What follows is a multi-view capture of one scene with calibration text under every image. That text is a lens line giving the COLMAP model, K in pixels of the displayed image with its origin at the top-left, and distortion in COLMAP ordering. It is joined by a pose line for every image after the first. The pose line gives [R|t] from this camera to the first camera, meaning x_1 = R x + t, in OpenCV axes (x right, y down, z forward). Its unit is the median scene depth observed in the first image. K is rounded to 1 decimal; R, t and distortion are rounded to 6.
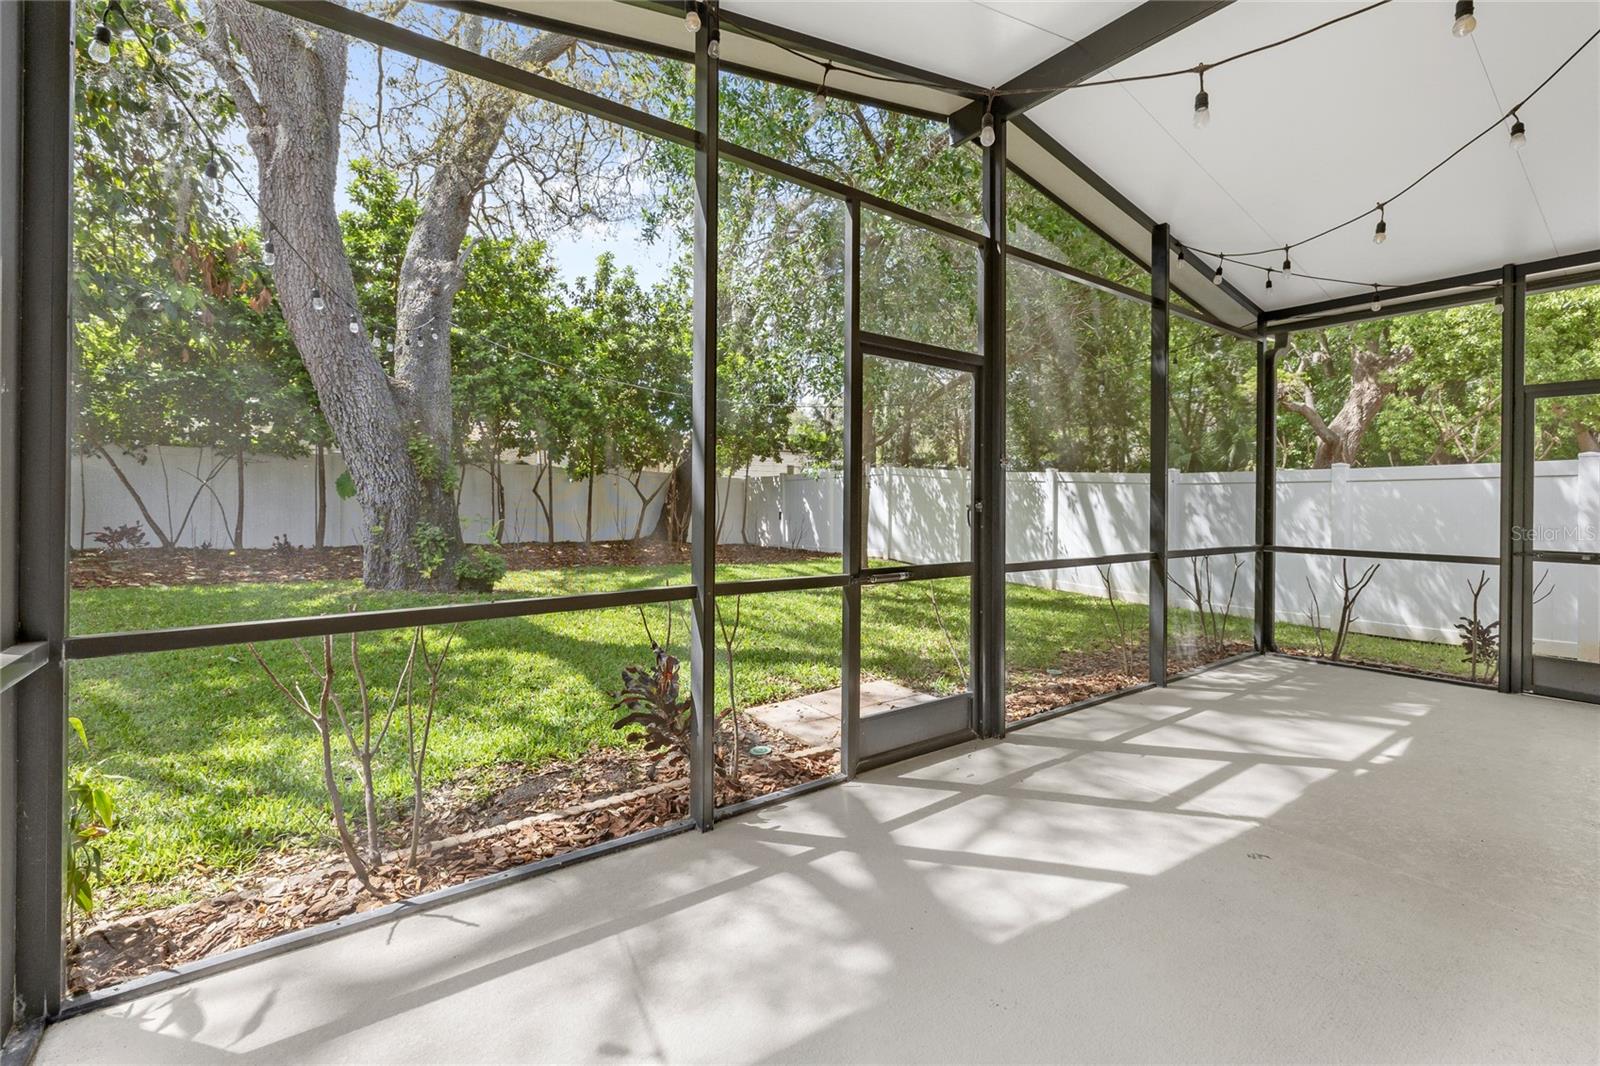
lens RADIAL K [[701.5, 0, 797.4], [0, 701.5, 496.4], [0, 0, 1]] dist [-0.001500, -0.000293]
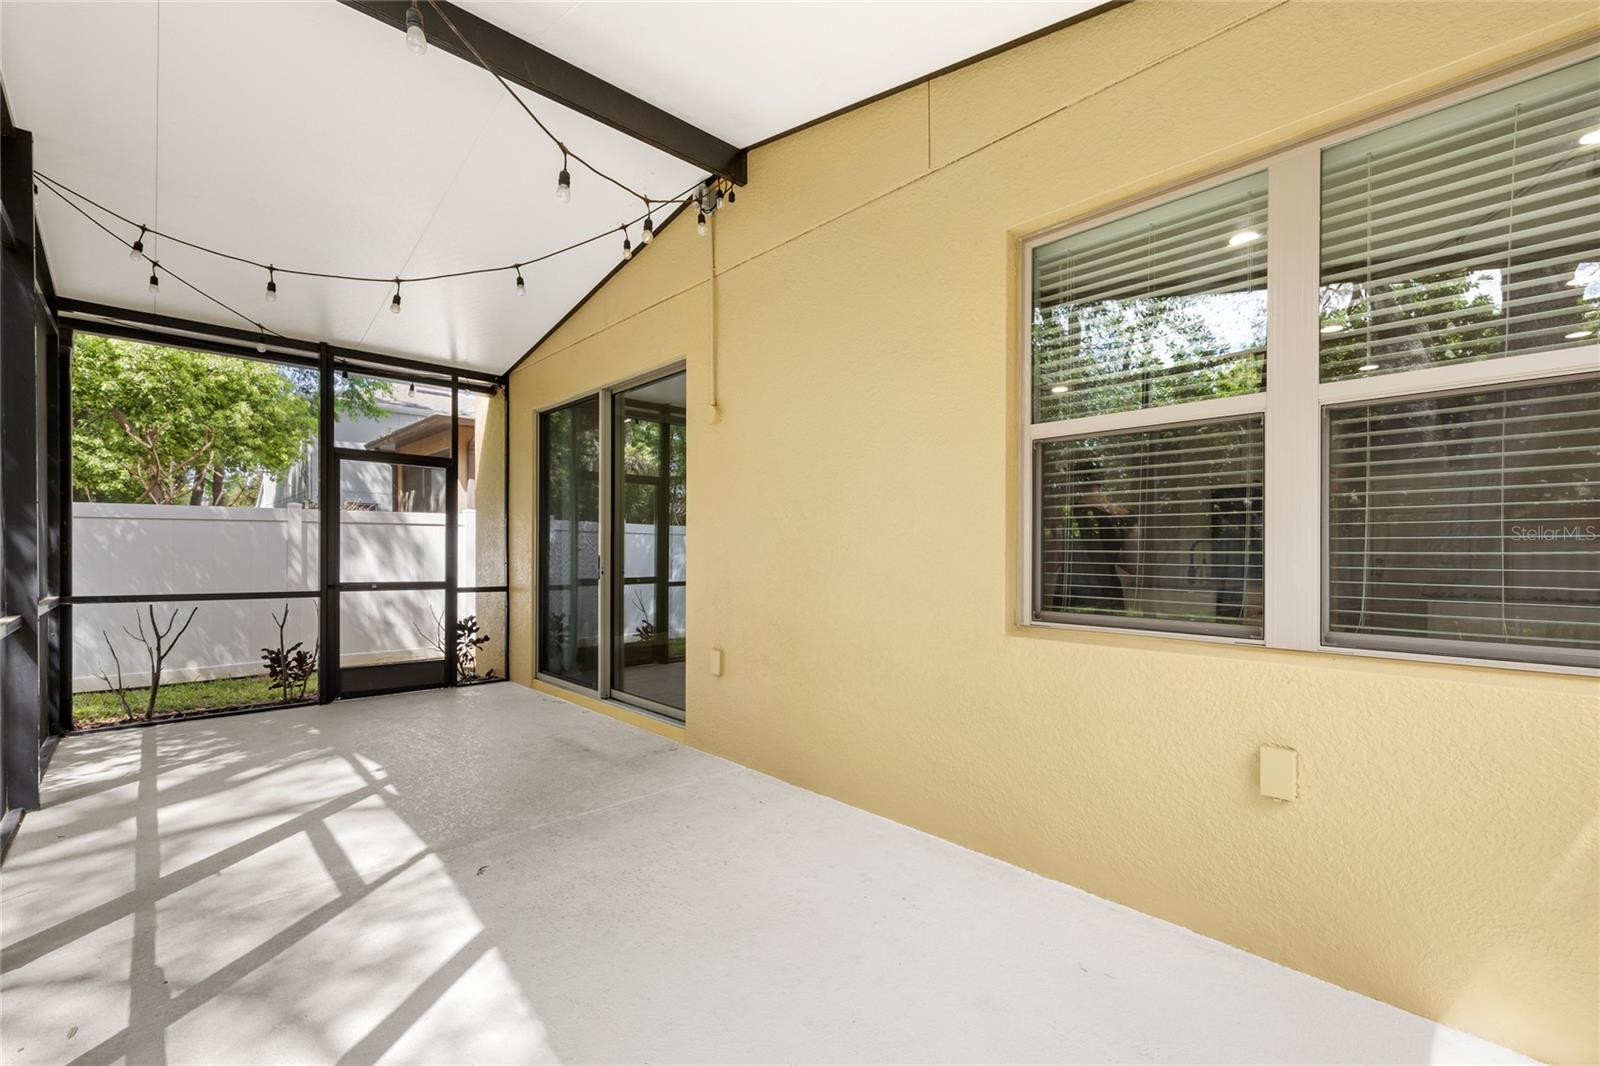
lens RADIAL K [[697.0, 0, 801.4], [0, 697.0, 557.0], [0, 0, 1]] dist [-0.000655, -0.000026]
pose [[-0.117653, -0.018148, 0.992889, -0.356932], [-0.015881, 0.999740, 0.016391, -0.001509], [-0.992928, -0.013840, -0.117911, 0.480861]]
